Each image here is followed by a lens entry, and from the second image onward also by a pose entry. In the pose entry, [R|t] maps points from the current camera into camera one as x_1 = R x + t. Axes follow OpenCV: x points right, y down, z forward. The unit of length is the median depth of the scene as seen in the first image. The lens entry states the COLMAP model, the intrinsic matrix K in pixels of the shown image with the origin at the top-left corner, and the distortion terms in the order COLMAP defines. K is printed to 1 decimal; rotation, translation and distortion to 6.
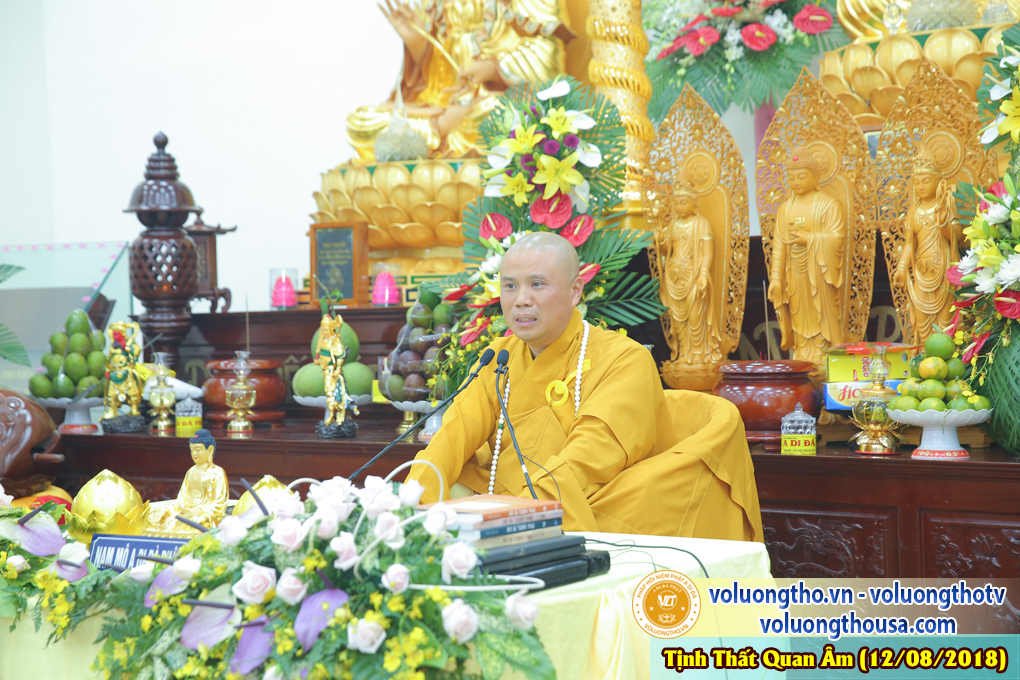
lens RADIAL K [[1881.2, 0, 510.0], [0, 1881.2, 340.0], [0, 0, 1]] dist [0.206189, 0.004211]
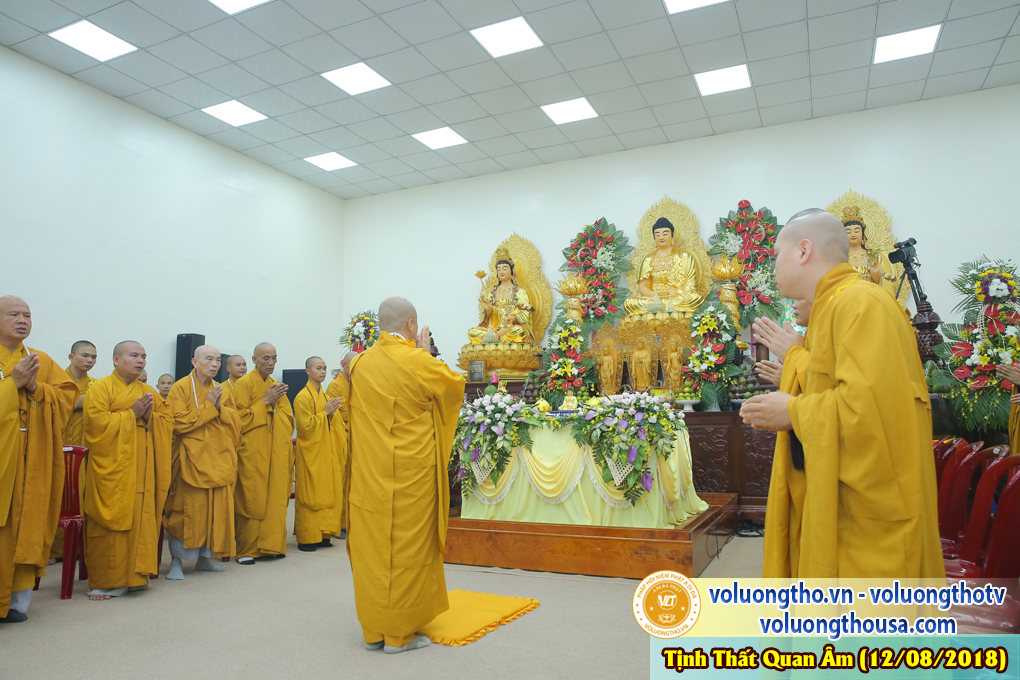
lens RADIAL K [[695.8, 0, 507.7], [0, 695.8, 335.4], [0, 0, 1]] dist [-0.110210, 0.088477]
pose [[0.976556, 0.042996, 0.210925, -0.366660], [-0.012045, 0.989229, -0.145882, 0.093150], [-0.214926, 0.139921, 0.966555, -0.282360]]
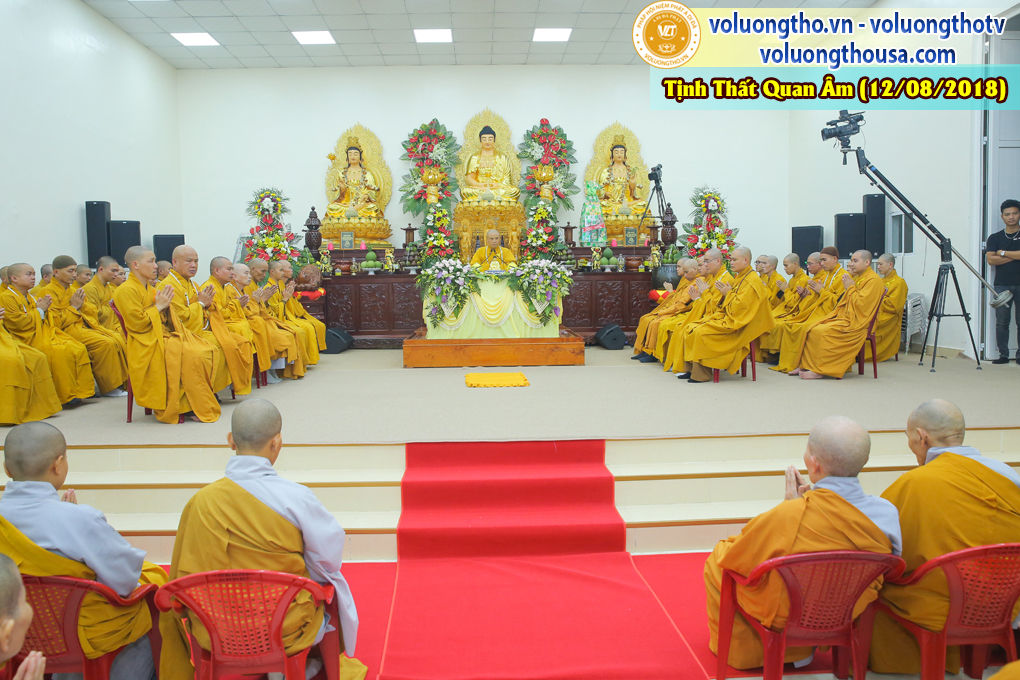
lens RADIAL K [[724.1, 0, 507.1], [0, 724.1, 336.7], [0, 0, 1]] dist [-0.116709, 0.108091]
pose [[0.773009, -0.029488, 0.633709, -1.013170], [0.002567, 0.999056, 0.043357, 0.128470], [-0.634390, -0.031889, 0.772355, -0.577081]]
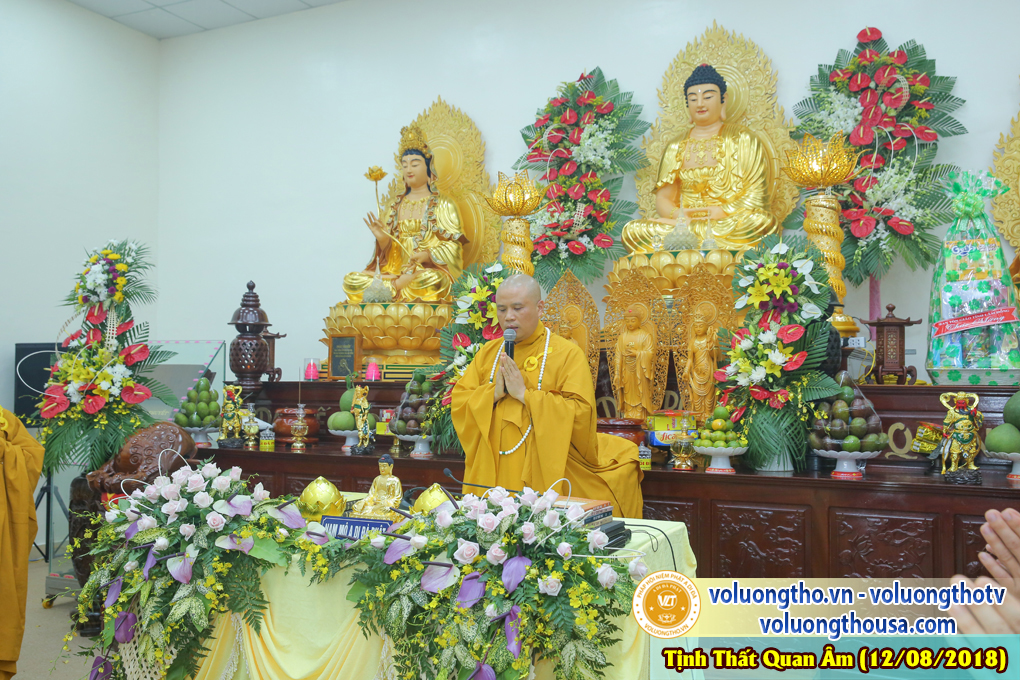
lens RADIAL K [[952.5, 0, 508.3], [0, 952.5, 337.8], [0, 0, 1]] dist [-0.024796, 0.082773]
pose [[0.982629, 0.040669, 0.181069, -0.124131], [-0.028753, 0.997274, -0.067957, -0.000978], [-0.183339, 0.061570, 0.981120, 0.081132]]
